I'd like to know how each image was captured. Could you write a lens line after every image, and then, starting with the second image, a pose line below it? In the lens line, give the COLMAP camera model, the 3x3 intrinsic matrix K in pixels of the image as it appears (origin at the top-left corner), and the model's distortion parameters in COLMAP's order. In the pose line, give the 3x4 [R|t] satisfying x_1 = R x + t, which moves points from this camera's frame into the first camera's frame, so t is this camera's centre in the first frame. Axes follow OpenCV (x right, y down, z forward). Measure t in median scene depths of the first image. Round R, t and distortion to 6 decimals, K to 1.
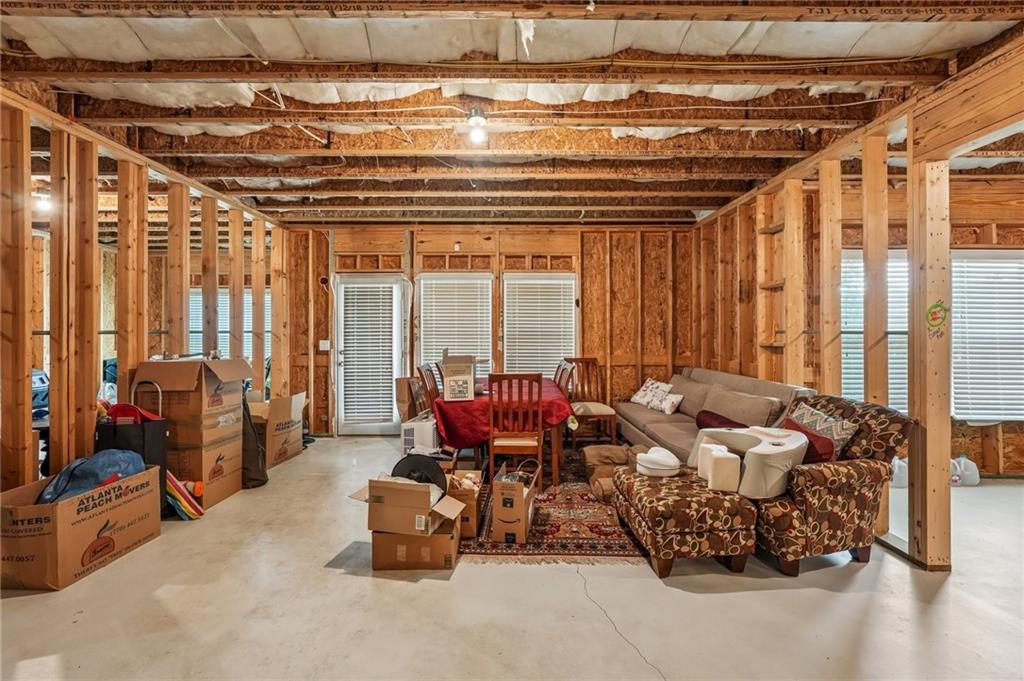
lens RADIAL K [[423.7, 0, 510.0], [0, 423.7, 335.5], [0, 0, 1]] dist [-0.009878, 0.002542]
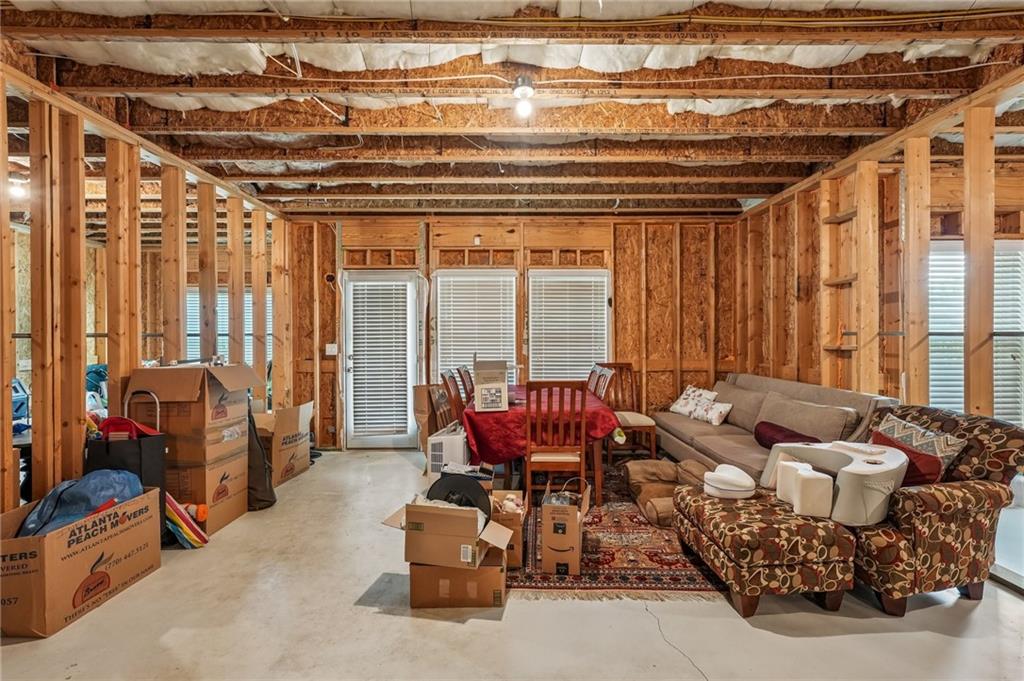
lens RADIAL K [[453.3, 0, 513.8], [0, 453.3, 341.7], [0, 0, 1]] dist [-0.000894, 0.002813]
pose [[0.999999, -0.001634, -0.000073, -0.093660], [0.001635, 0.999974, 0.007027, 0.000985], [0.000061, -0.007027, 0.999975, 0.059128]]
